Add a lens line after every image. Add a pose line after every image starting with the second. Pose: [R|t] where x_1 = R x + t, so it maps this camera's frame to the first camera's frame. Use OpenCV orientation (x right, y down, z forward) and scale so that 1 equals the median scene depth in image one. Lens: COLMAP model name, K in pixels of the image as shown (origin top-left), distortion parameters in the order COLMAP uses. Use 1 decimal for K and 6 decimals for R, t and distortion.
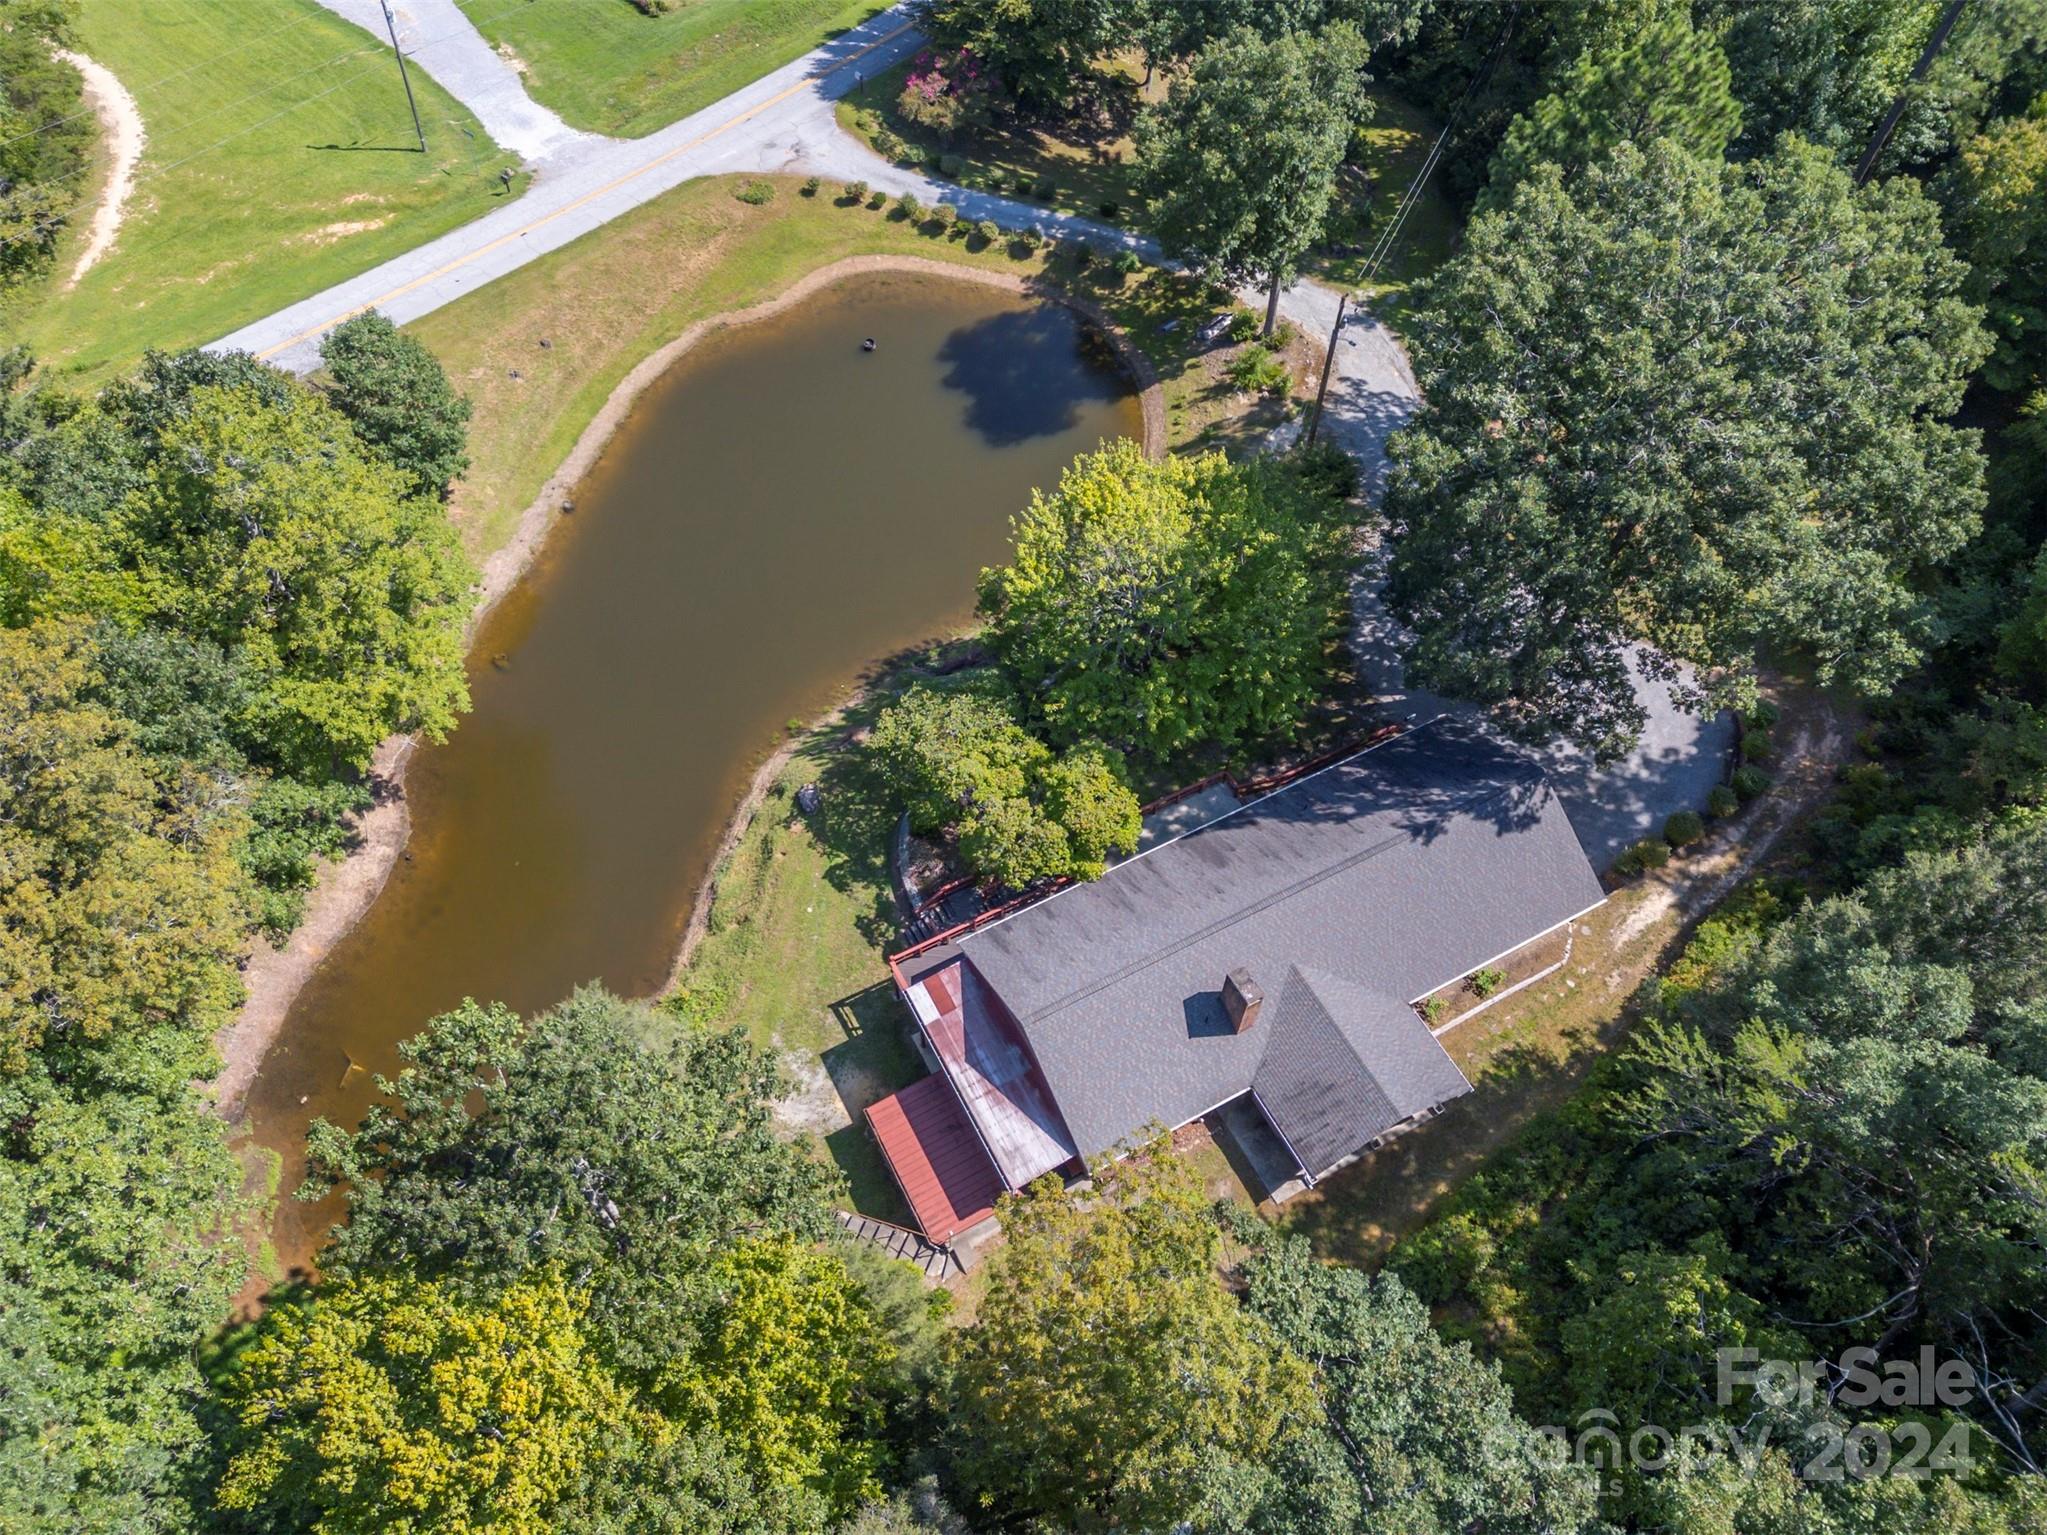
lens RADIAL K [[1457.8, 0, 1028.8], [0, 1457.8, 762.5], [0, 0, 1]] dist [0.037212, -0.005613]
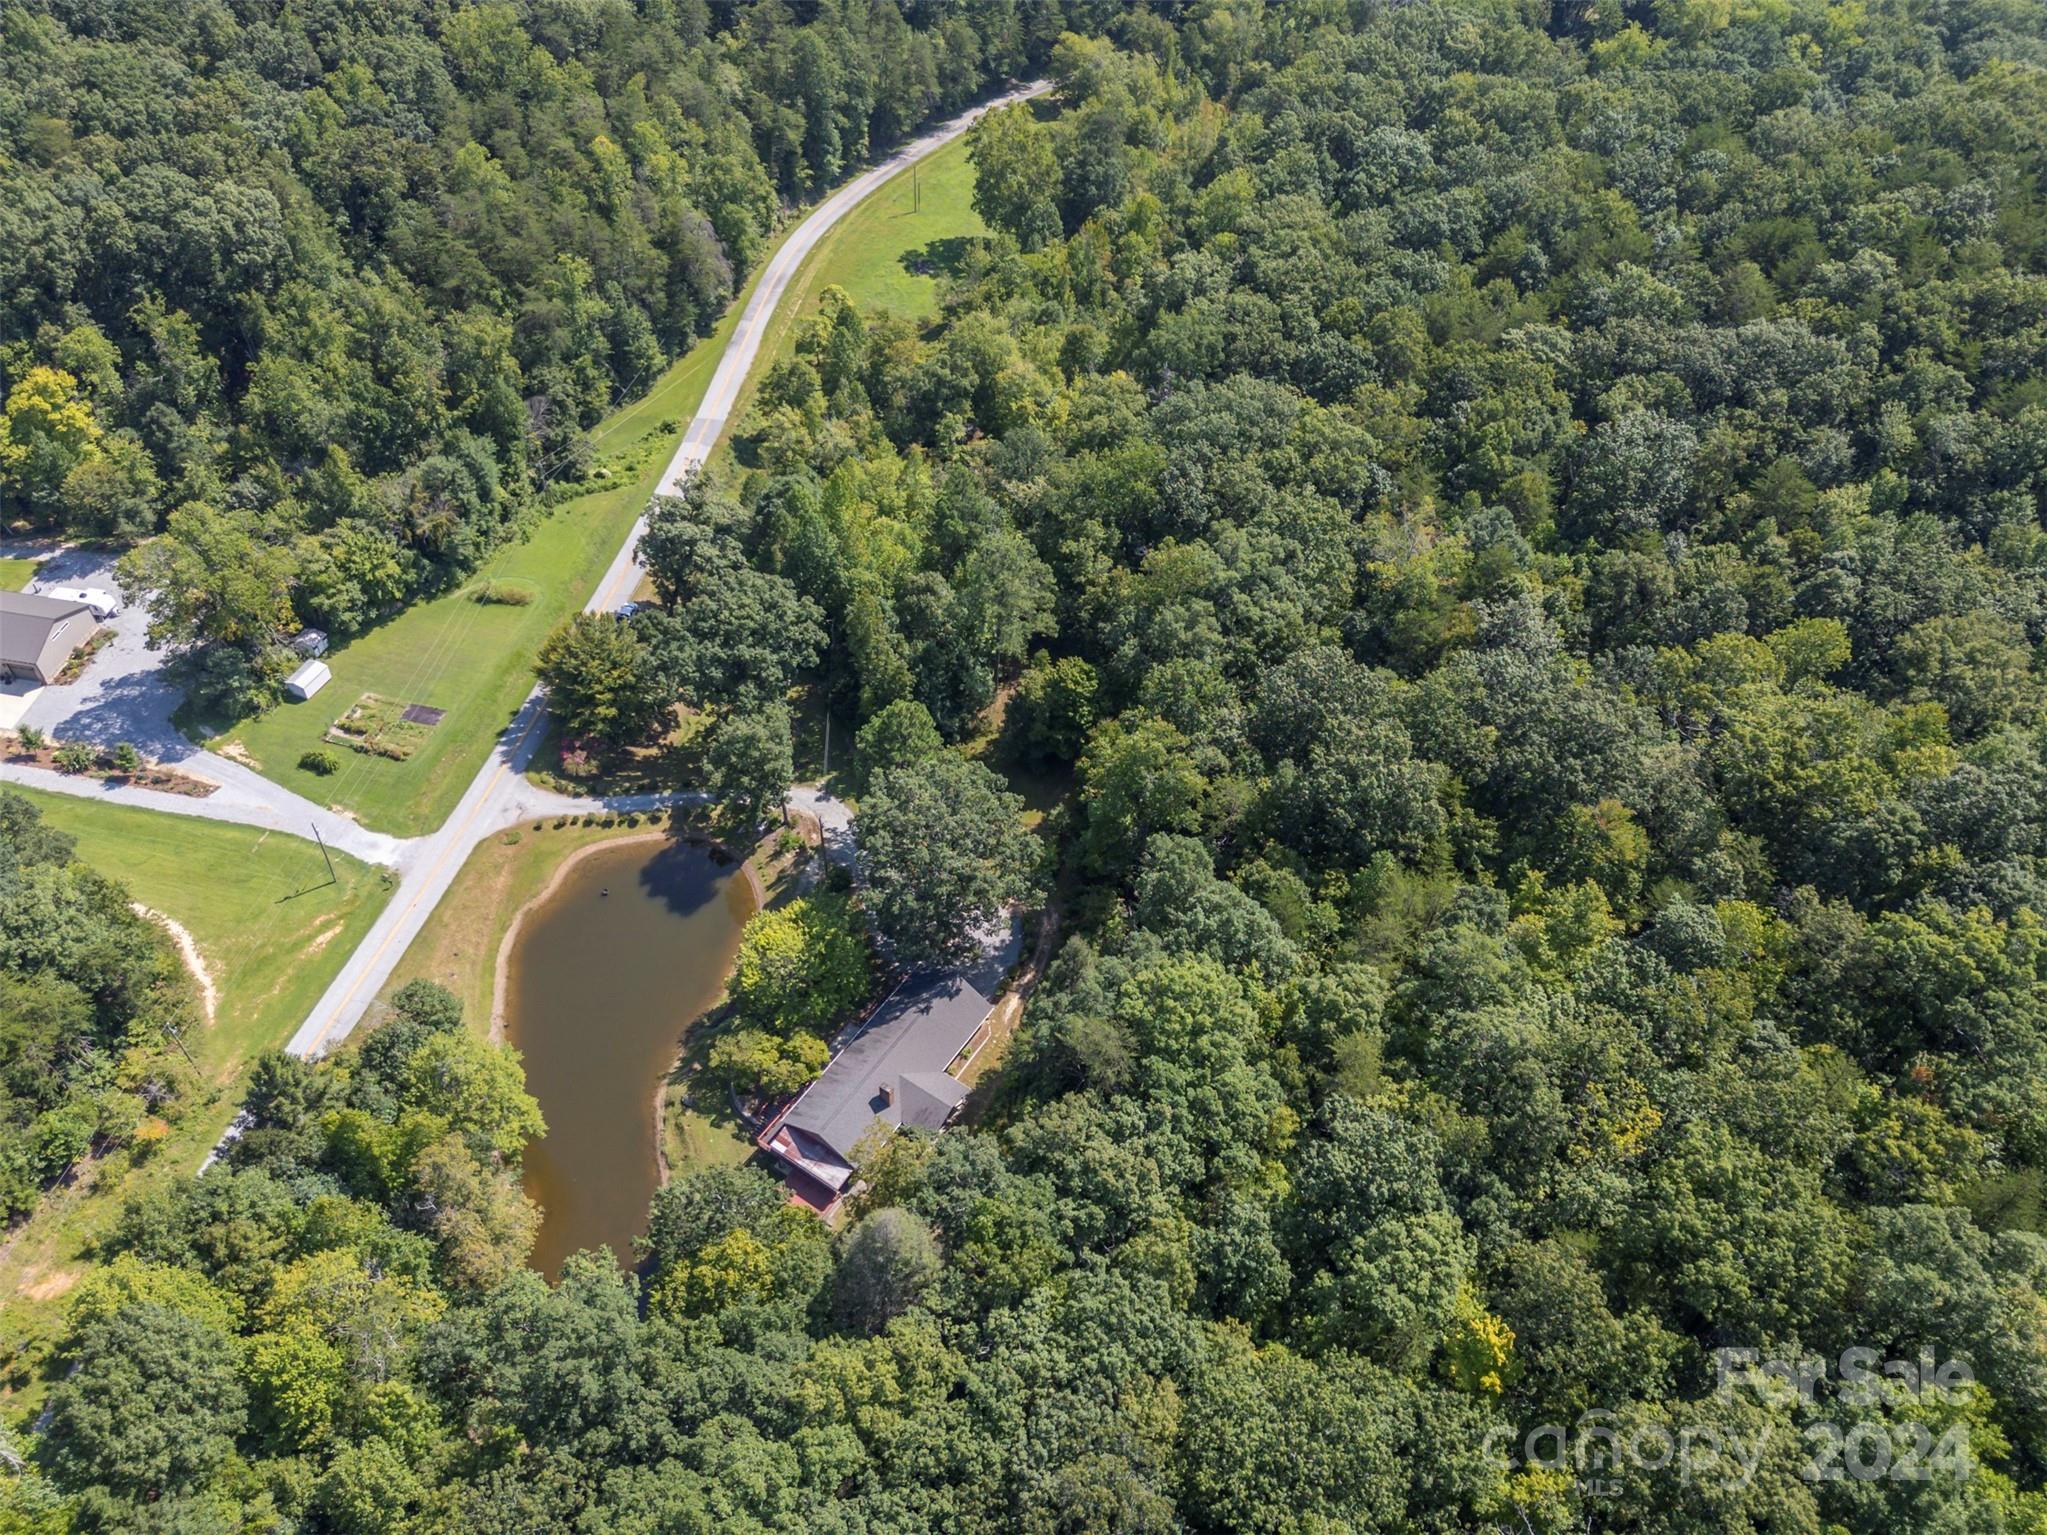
lens RADIAL K [[1457.8, 0, 1031.9], [0, 1457.8, 772.0], [0, 0, 1]] dist [0.037212, -0.005613]
pose [[0.881592, -0.341078, 0.326285, -0.209950], [0.385330, 0.919291, -0.080158, -0.048344], [-0.272610, 0.196394, 0.941867, -1.226028]]
